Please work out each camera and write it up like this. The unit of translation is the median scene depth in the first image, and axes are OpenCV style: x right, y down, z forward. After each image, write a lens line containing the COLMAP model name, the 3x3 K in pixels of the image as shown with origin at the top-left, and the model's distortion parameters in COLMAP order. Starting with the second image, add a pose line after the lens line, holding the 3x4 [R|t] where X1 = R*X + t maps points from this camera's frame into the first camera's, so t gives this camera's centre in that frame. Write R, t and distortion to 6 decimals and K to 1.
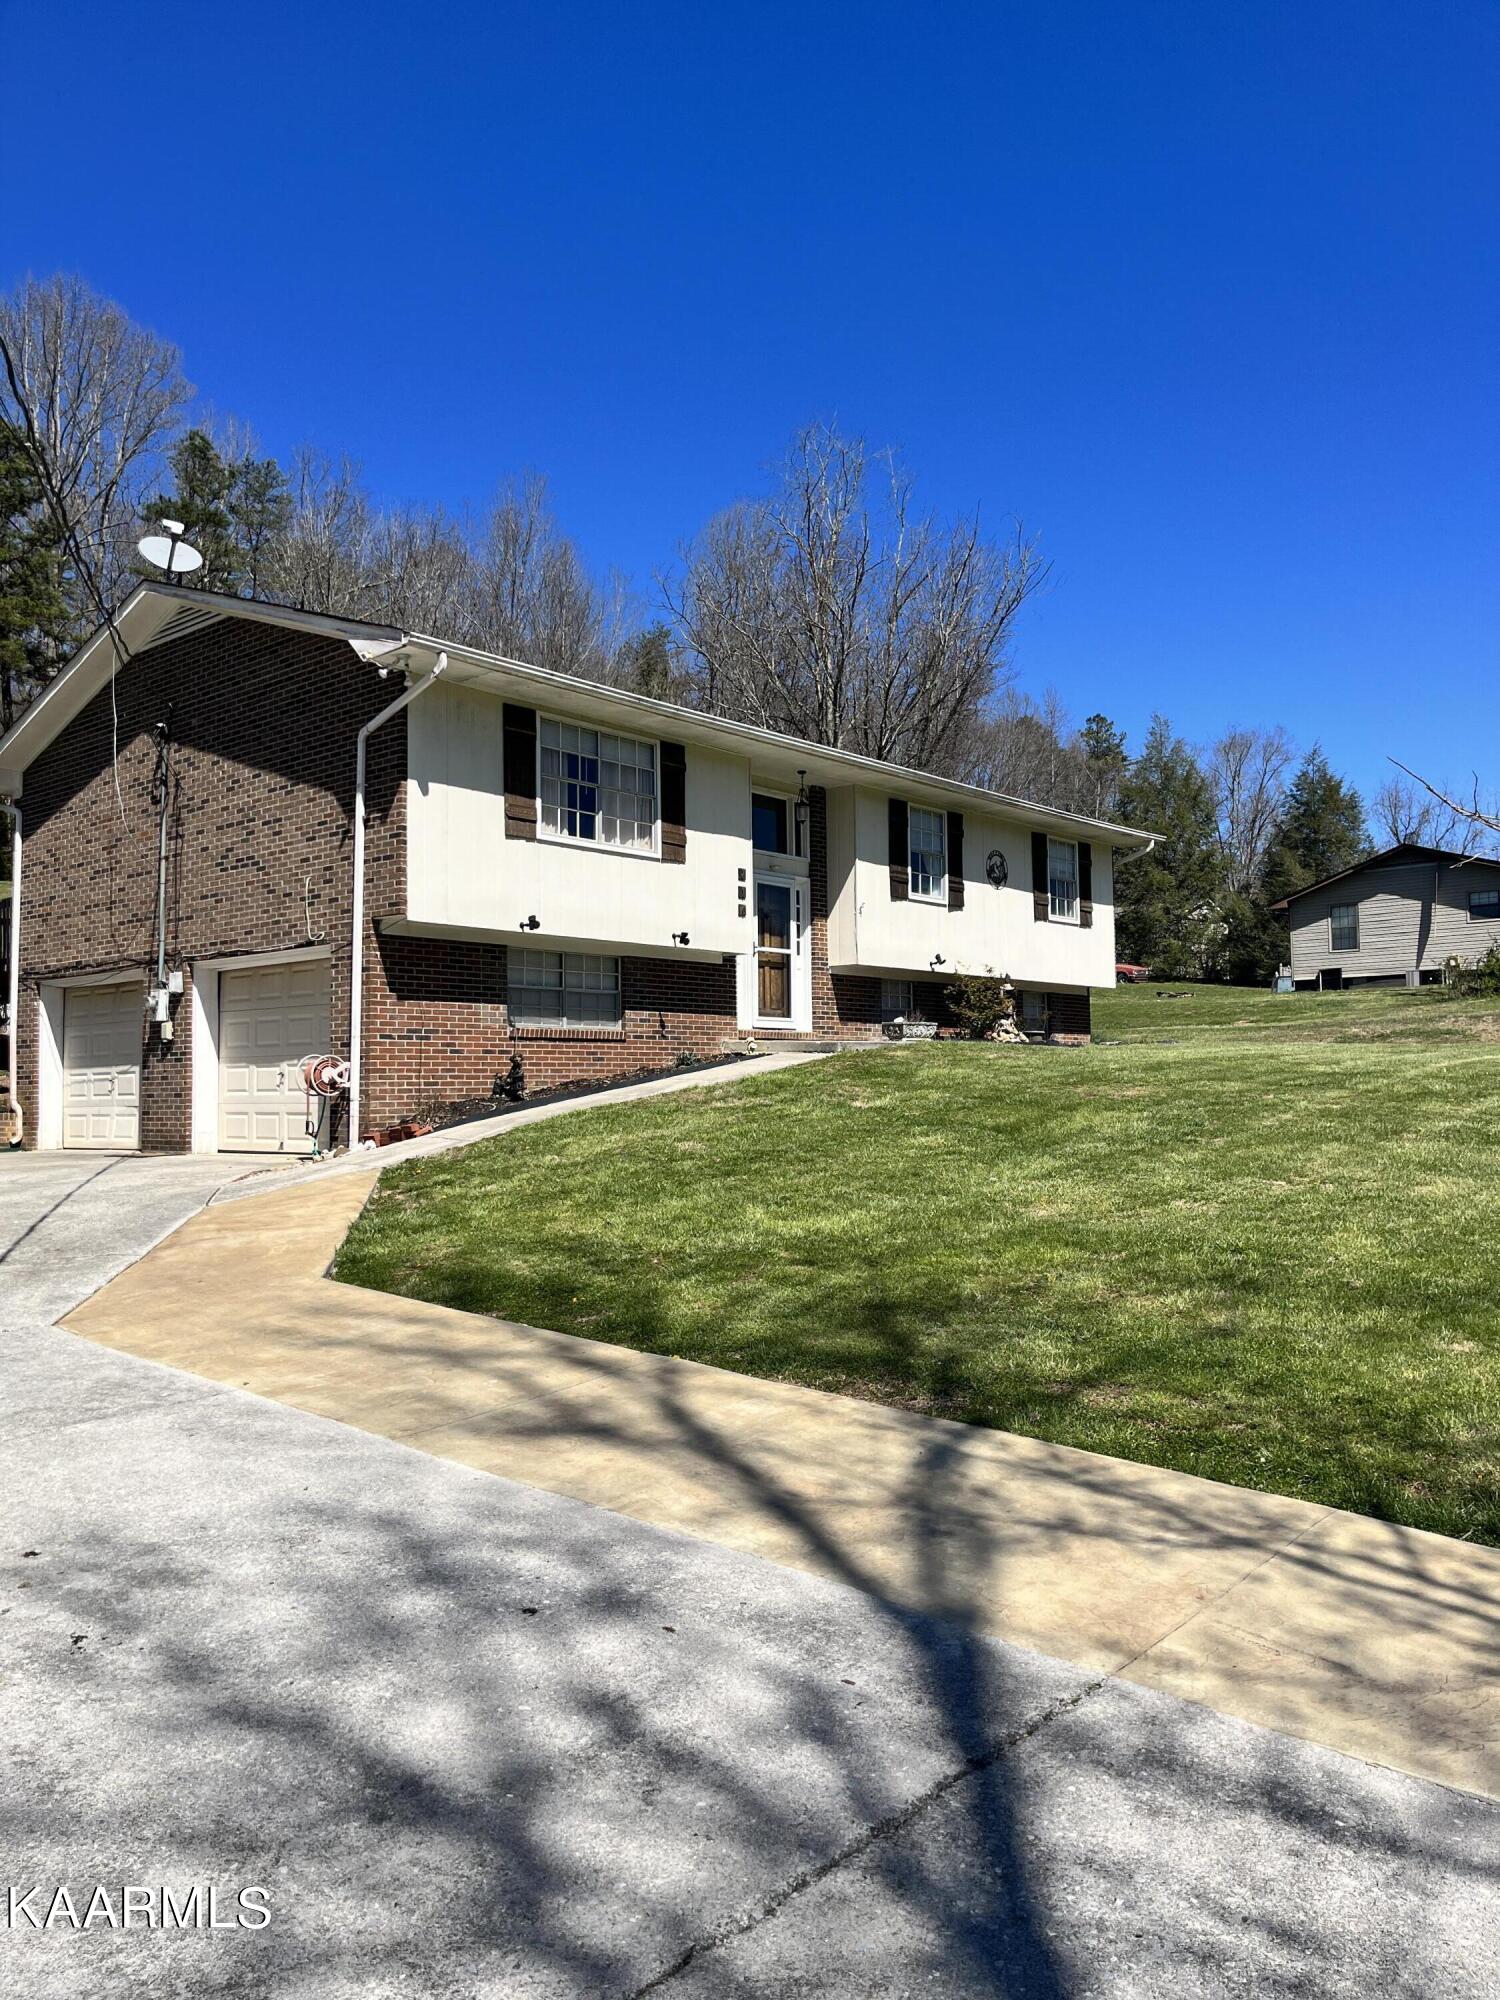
lens RADIAL K [[1479.6, 0, 750.0], [0, 1479.6, 1000.0], [0, 0, 1]] dist [0.063254, -0.064237]
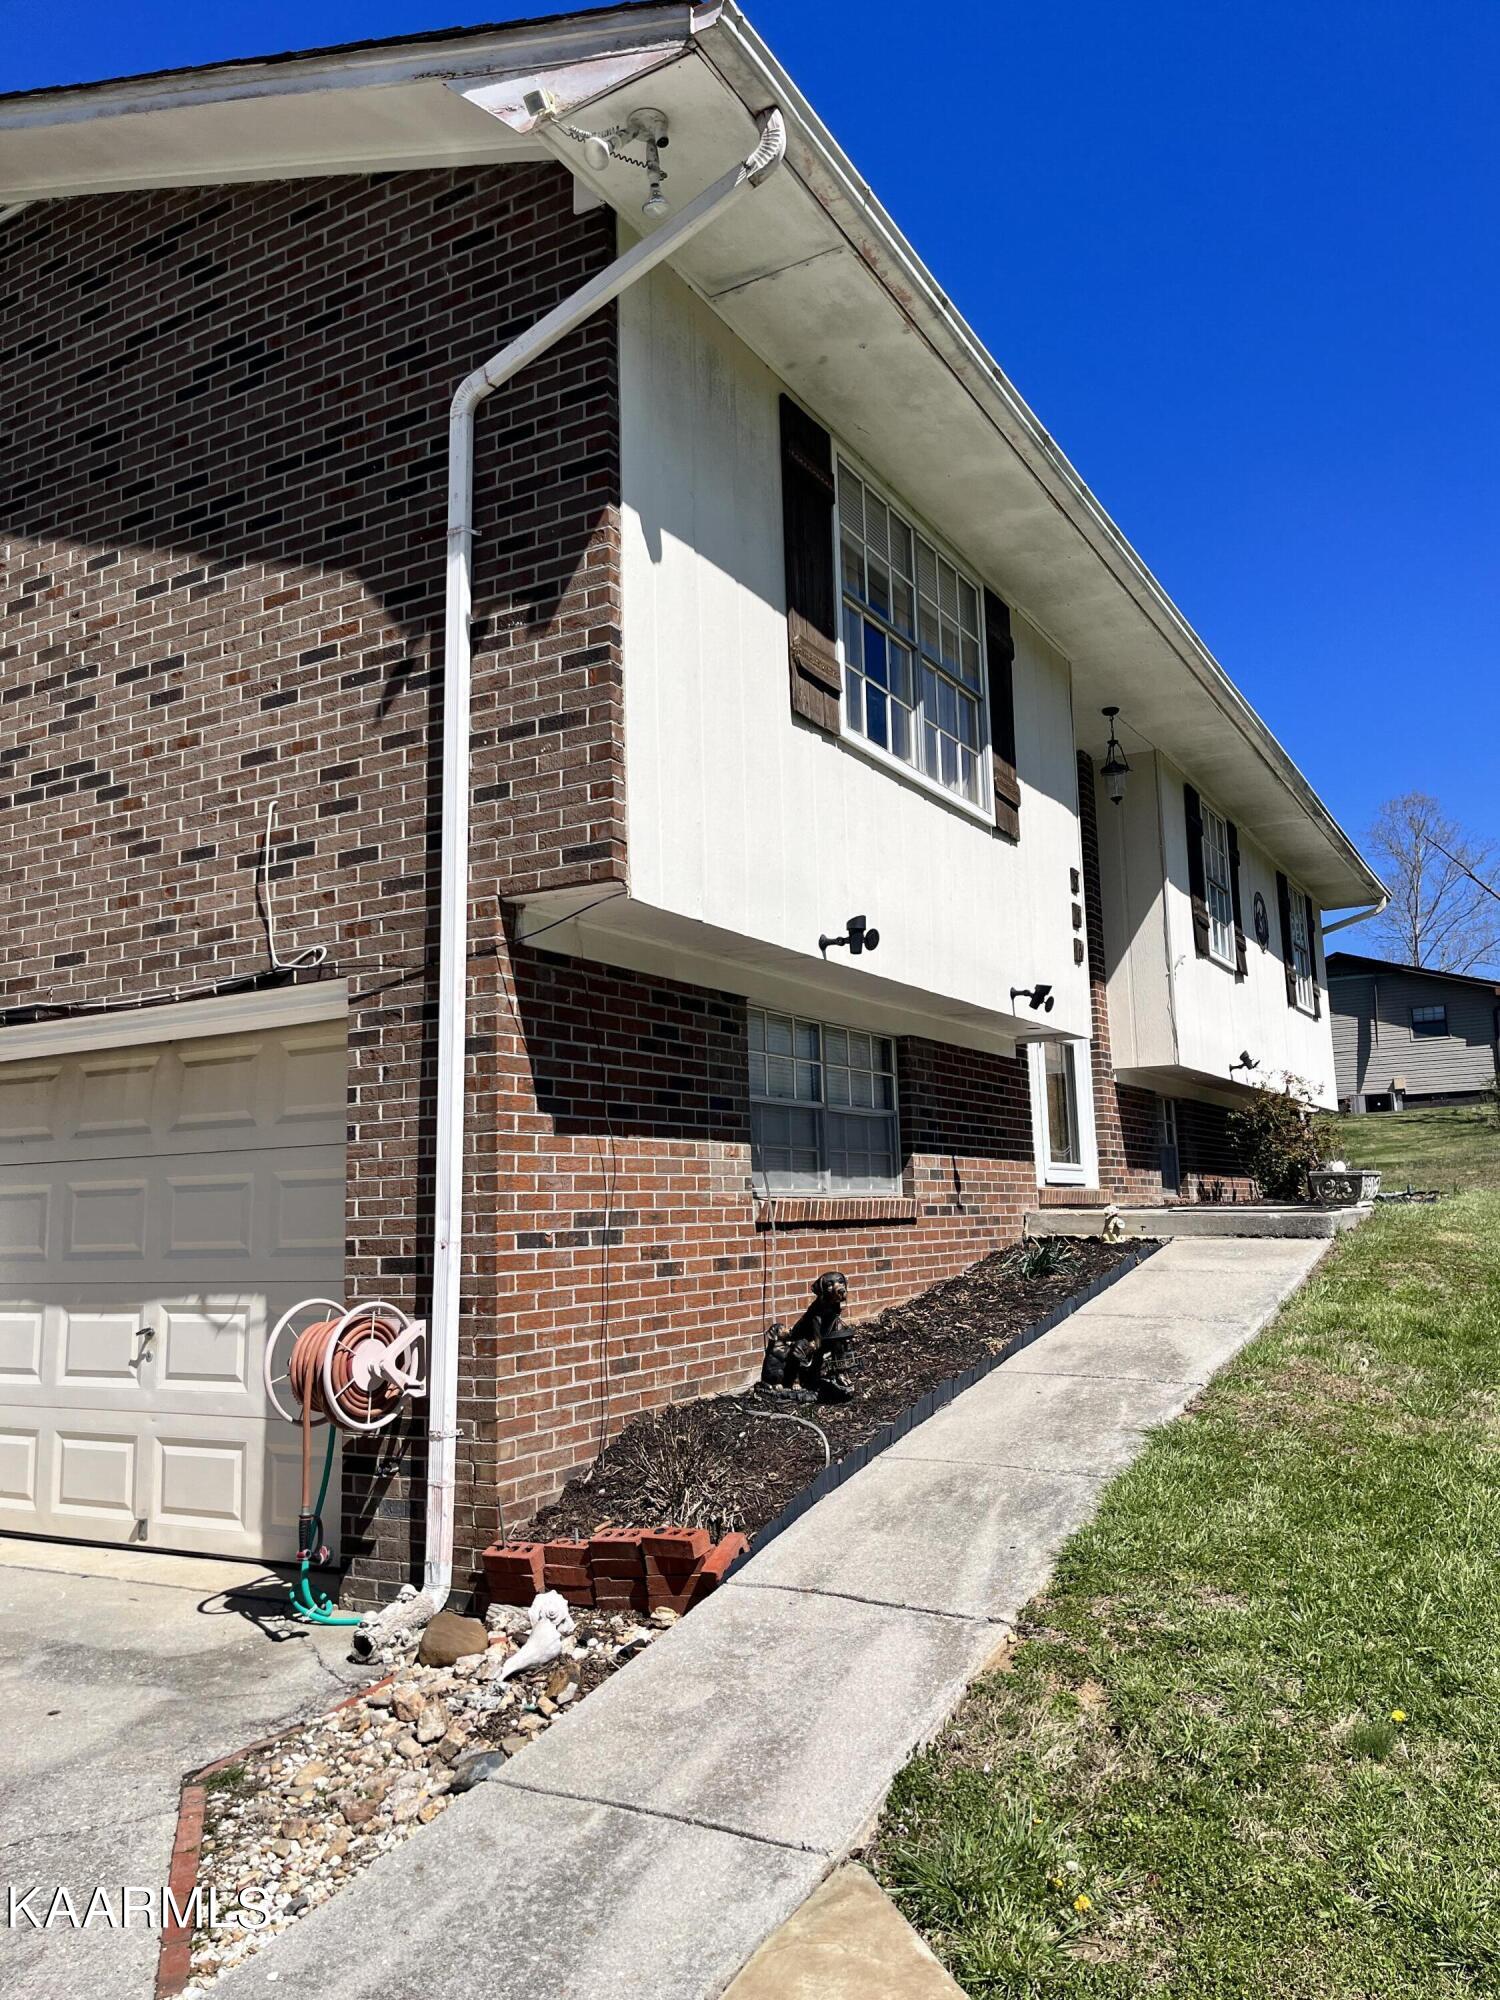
lens RADIAL K [[1494.3, 0, 746.3], [0, 1494.3, 1005.5], [0, 0, 1]] dist [0.090382, -0.117189]
pose [[0.980978, 0.010052, 0.193861, -0.239319], [0.006291, 0.996487, -0.083505, -0.000216], [-0.194019, 0.083137, 0.977469, 0.582894]]
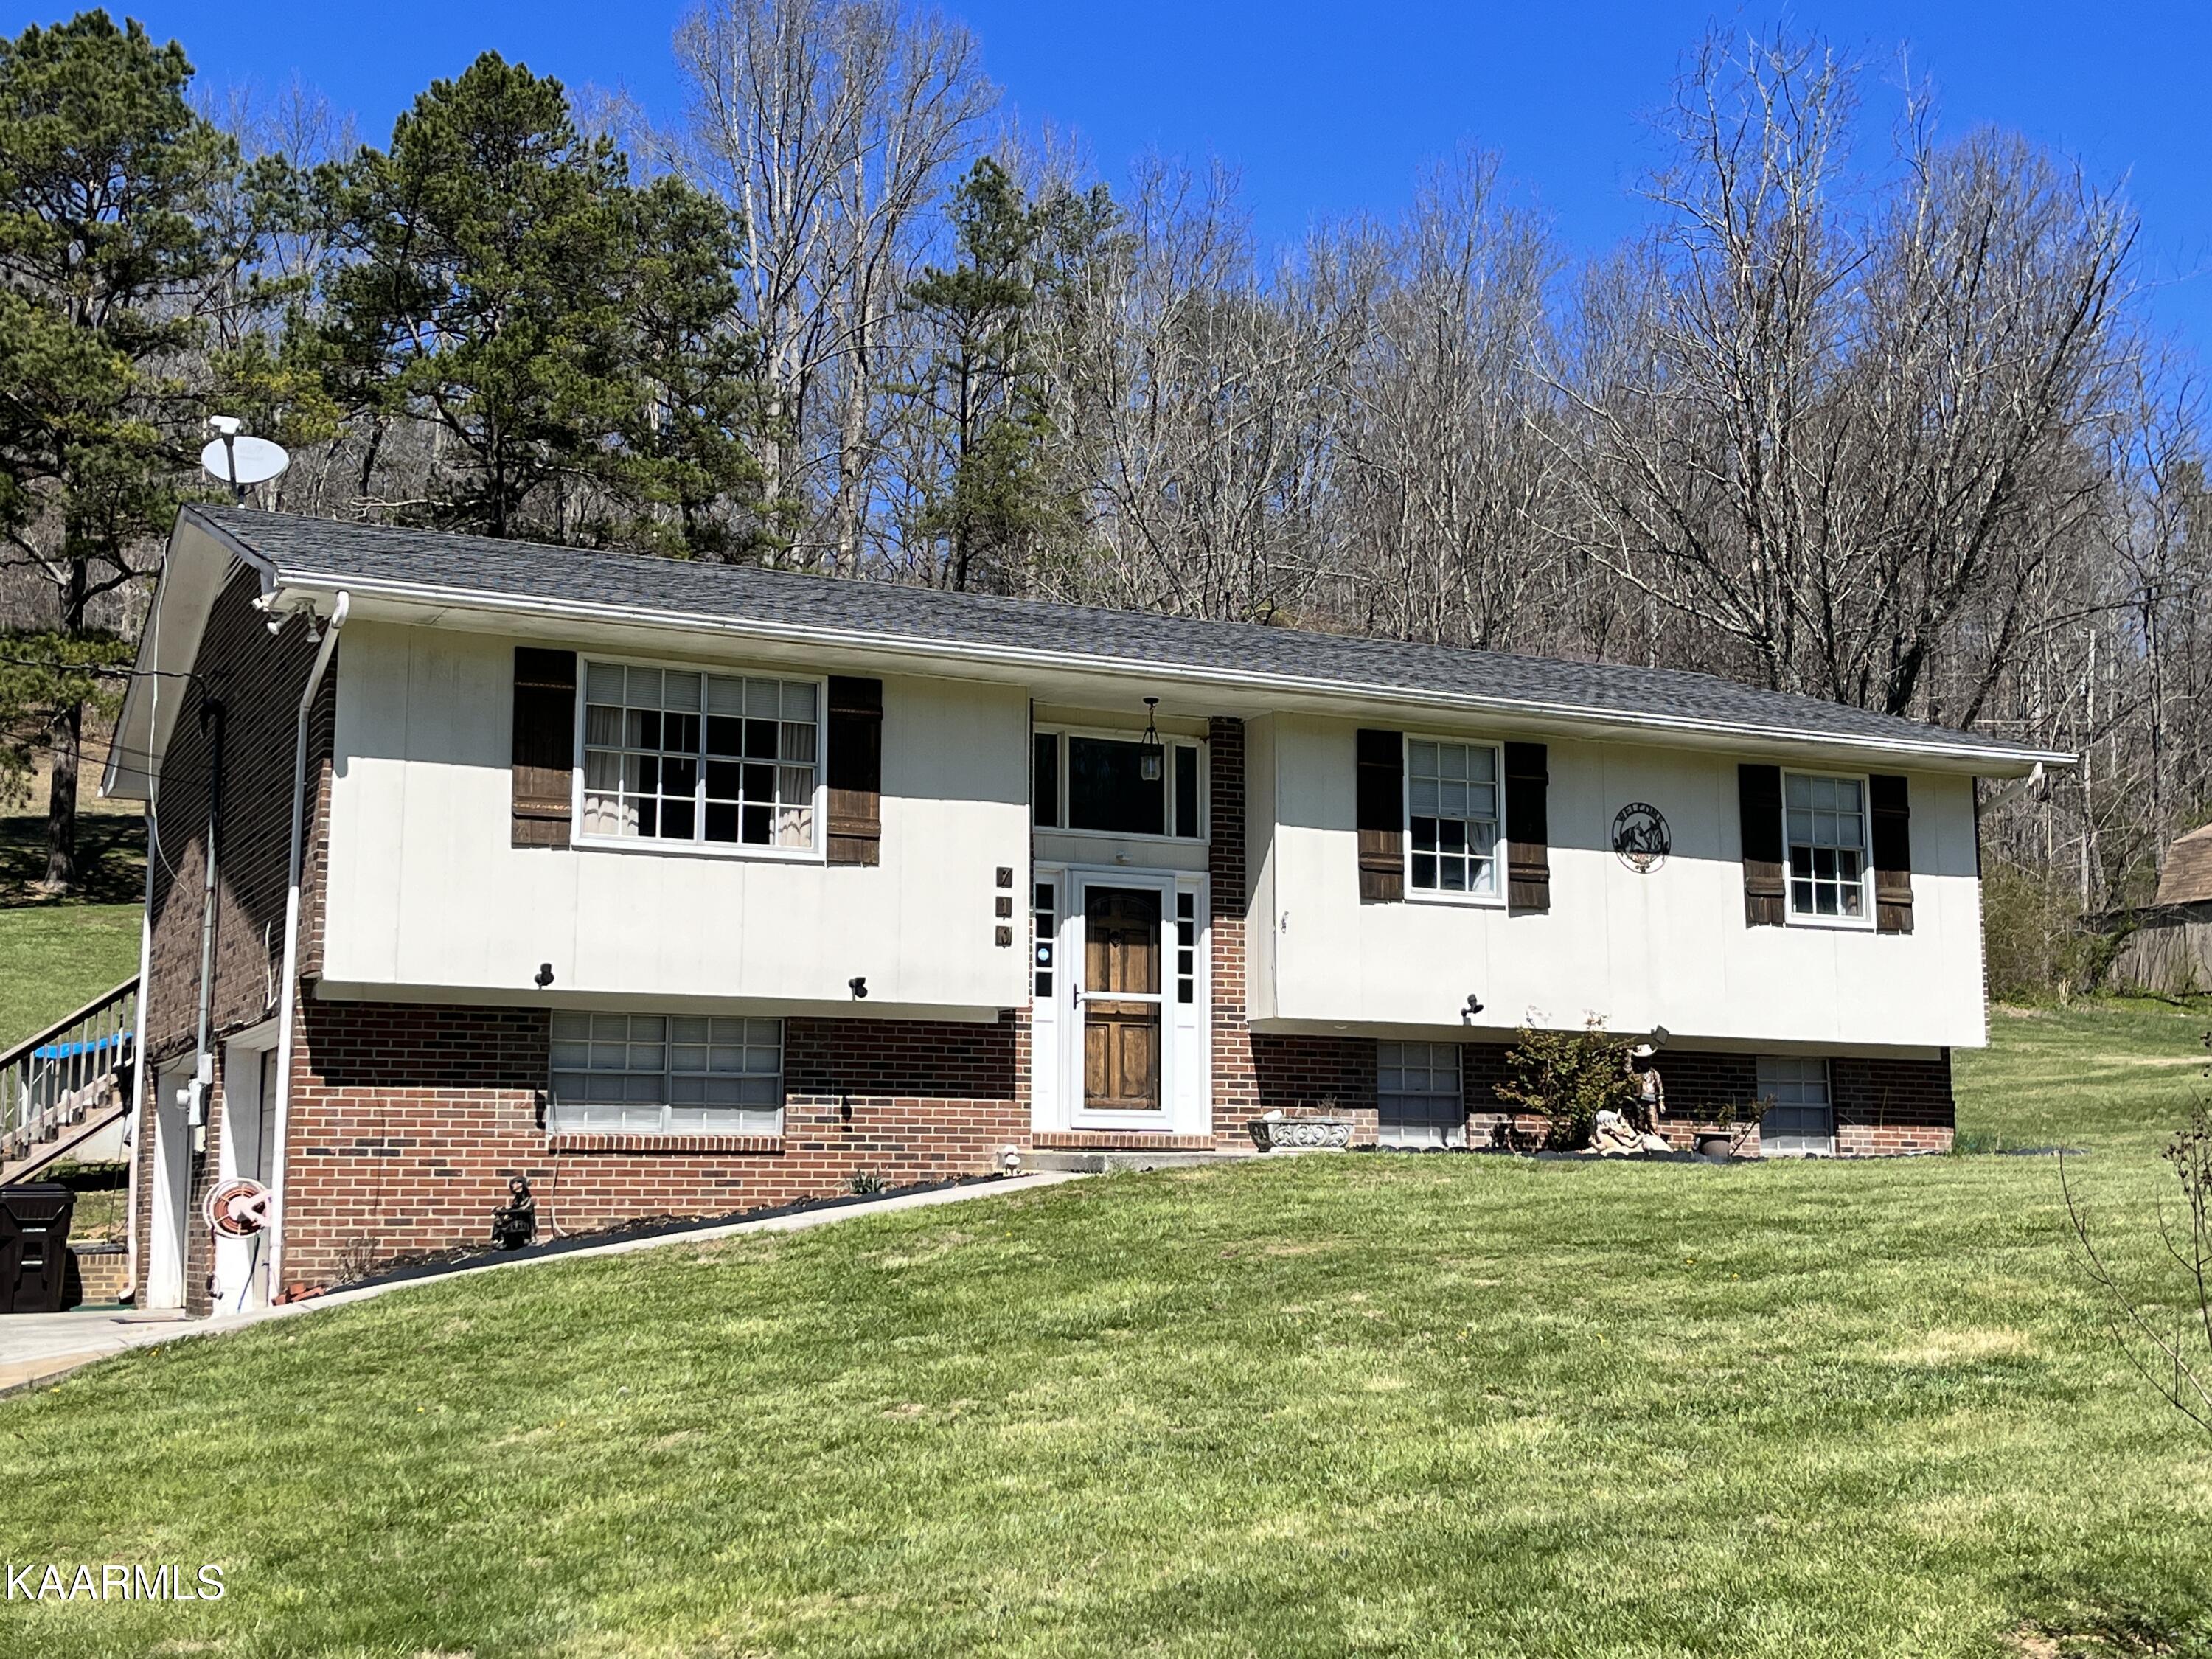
lens RADIAL K [[2670.4, 0, 1100.2], [0, 2670.4, 818.1], [0, 0, 1]] dist [0.132652, -0.378189]
pose [[0.921714, -0.046269, -0.385101, 0.510018], [0.012979, 0.995983, -0.088601, -0.011974], [0.387653, 0.076666, 0.918612, -0.001957]]
